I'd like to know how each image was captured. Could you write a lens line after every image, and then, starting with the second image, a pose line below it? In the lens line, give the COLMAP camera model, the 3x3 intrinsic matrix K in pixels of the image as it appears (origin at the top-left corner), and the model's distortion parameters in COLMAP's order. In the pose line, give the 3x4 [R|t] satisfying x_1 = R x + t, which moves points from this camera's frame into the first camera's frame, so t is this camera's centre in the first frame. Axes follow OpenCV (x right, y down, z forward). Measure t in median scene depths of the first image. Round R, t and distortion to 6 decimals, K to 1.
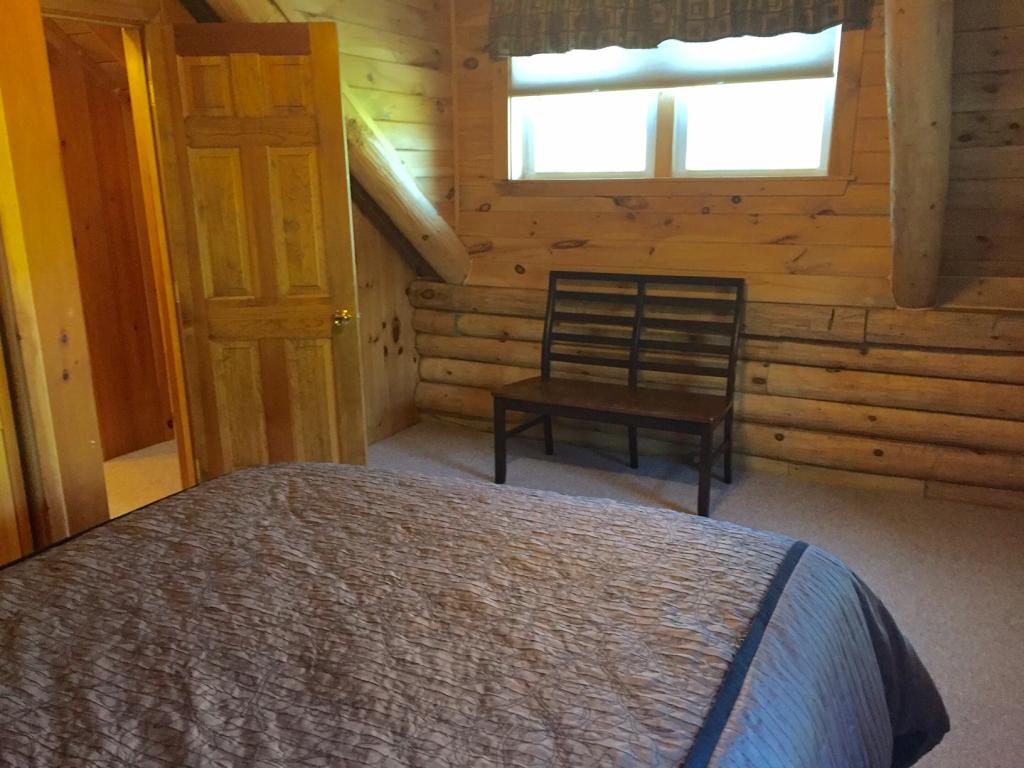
lens RADIAL K [[872.8, 0, 507.9], [0, 872.8, 386.3], [0, 0, 1]] dist [0.099378, -0.131068]
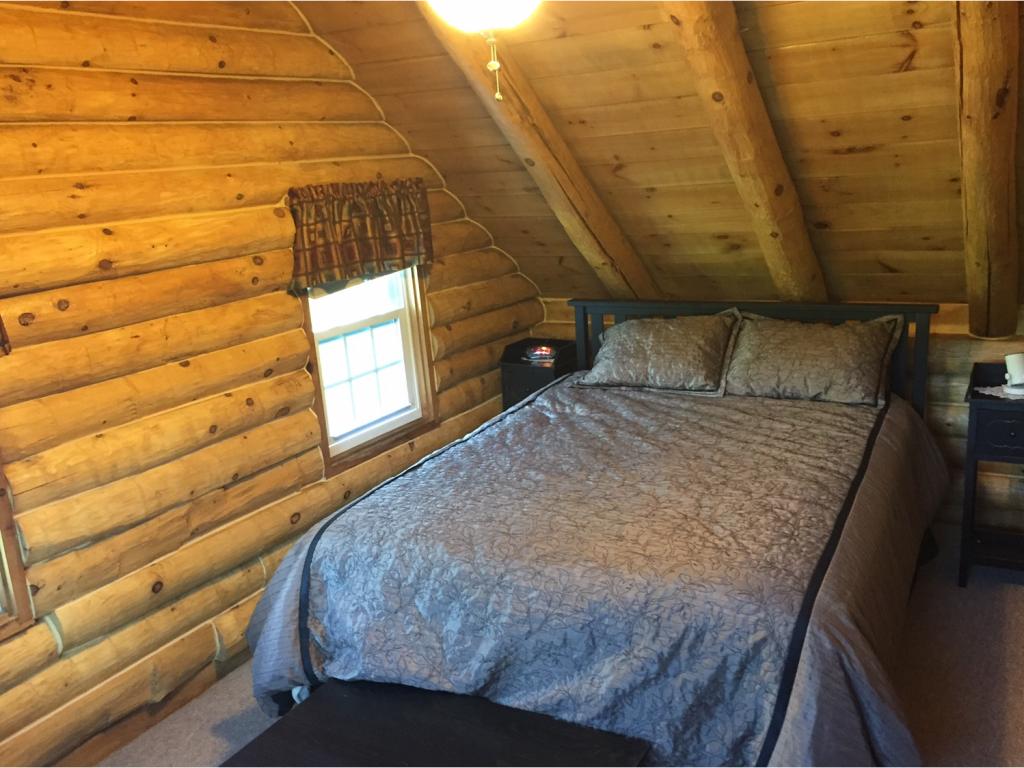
lens RADIAL K [[872.8, 0, 507.9], [0, 872.8, 386.3], [0, 0, 1]] dist [0.099378, -0.131068]
pose [[-0.996458, 0.081487, 0.020761, -0.021354], [0.081463, 0.874207, 0.478670, -0.849782], [0.020856, 0.478666, -0.877749, 2.627573]]
